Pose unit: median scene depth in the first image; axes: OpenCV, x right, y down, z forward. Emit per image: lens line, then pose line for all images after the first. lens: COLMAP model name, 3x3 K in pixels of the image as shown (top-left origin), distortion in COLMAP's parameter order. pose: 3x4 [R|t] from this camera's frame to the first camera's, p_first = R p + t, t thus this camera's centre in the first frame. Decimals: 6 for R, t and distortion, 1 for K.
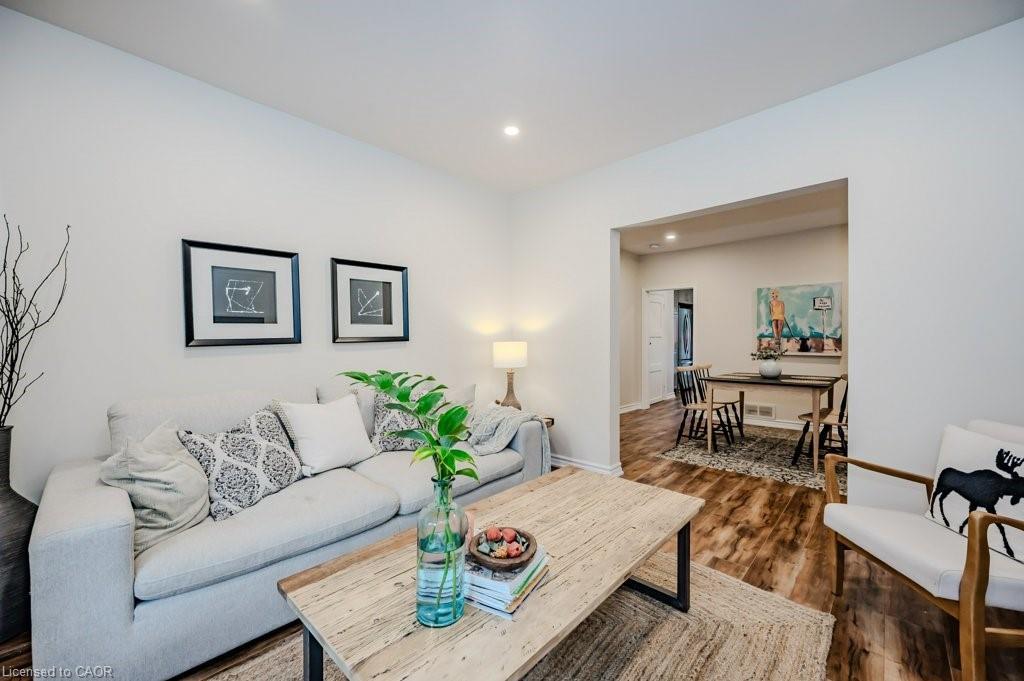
lens RADIAL K [[407.0, 0, 515.3], [0, 407.0, 346.7], [0, 0, 1]] dist [0.000964, -0.000051]
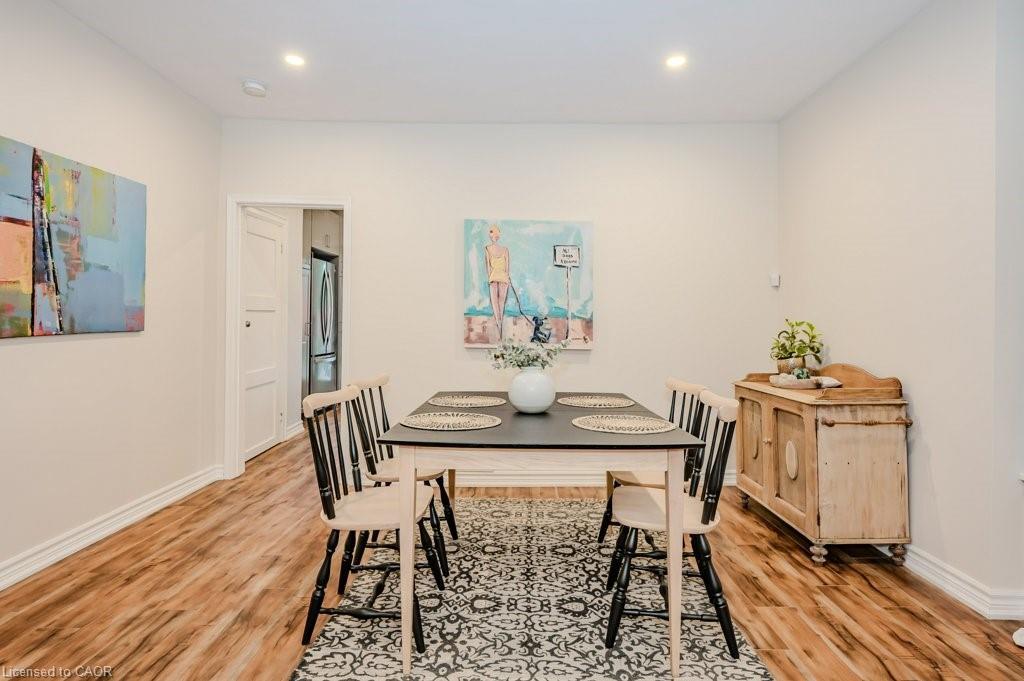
lens RADIAL K [[529.5, 0, 524.6], [0, 529.5, 327.6], [0, 0, 1]] dist [0.010115, 0.000187]
pose [[0.722973, 0.001542, 0.690874, 0.206277], [-0.000404, 0.999998, -0.001810, -0.006359], [-0.690876, 0.001029, 0.722973, 0.511491]]
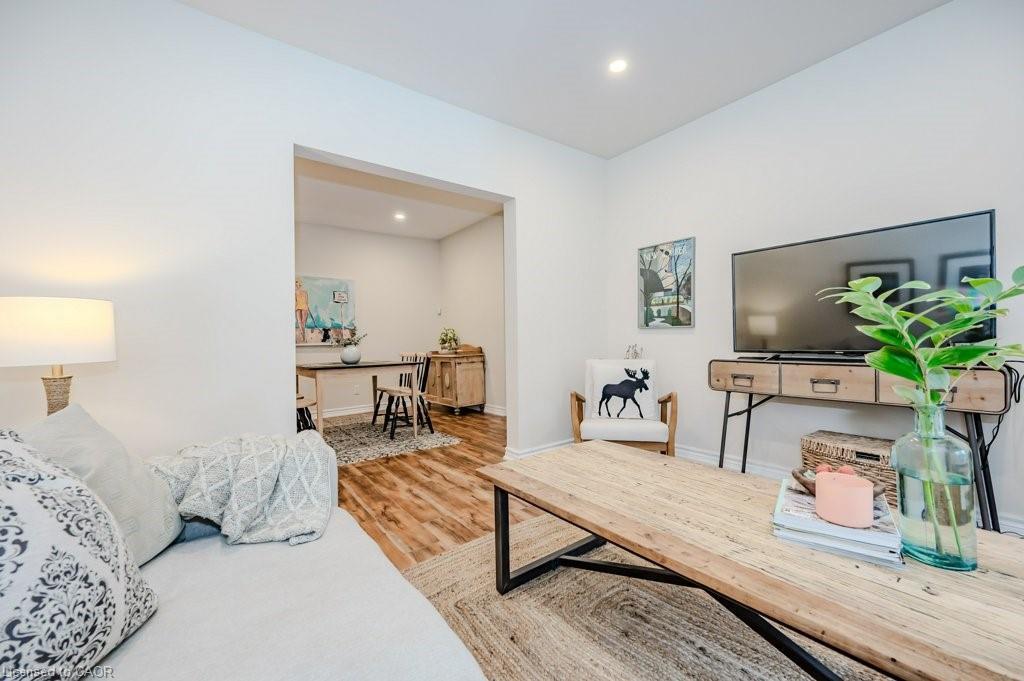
lens RADIAL K [[406.5, 0, 517.1], [0, 406.5, 336.9], [0, 0, 1]] dist [-0.004615, 0.000024]
pose [[0.168940, 0.004654, 0.985615, -0.245861], [0.037004, 0.999254, -0.011061, 0.030625], [-0.984932, 0.038341, 0.168641, 0.350684]]
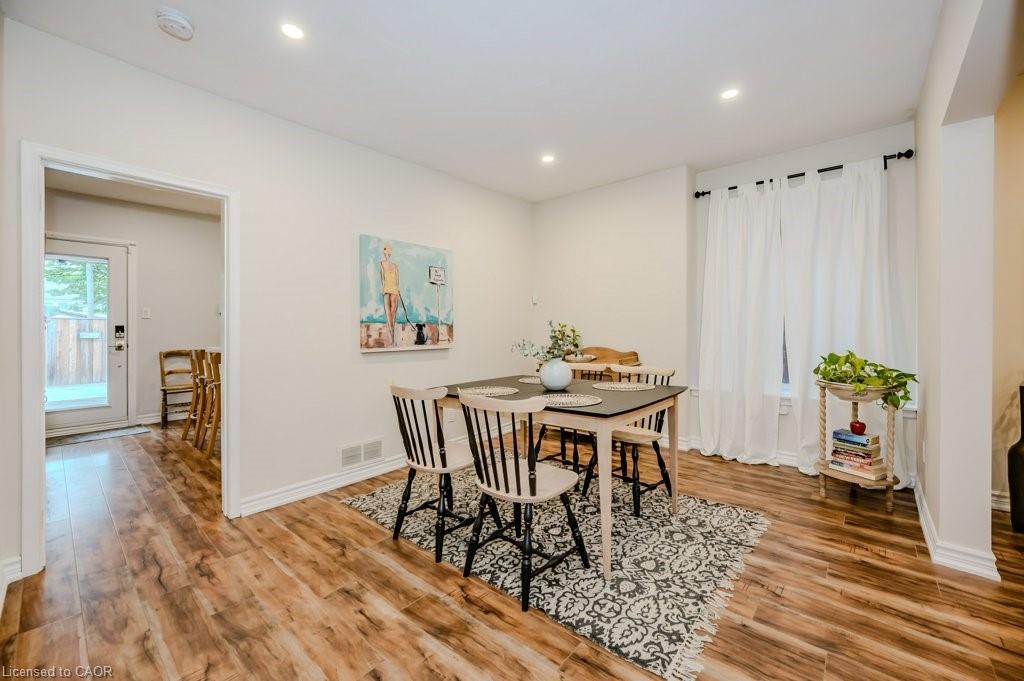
lens RADIAL K [[406.5, 0, 509.6], [0, 406.5, 332.0], [0, 0, 1]] dist [-0.004615, 0.000024]
pose [[-0.043404, -0.016275, 0.998925, 0.029615], [0.020392, 0.999645, 0.017173, -0.017077], [-0.998849, 0.021116, -0.043057, 0.907683]]
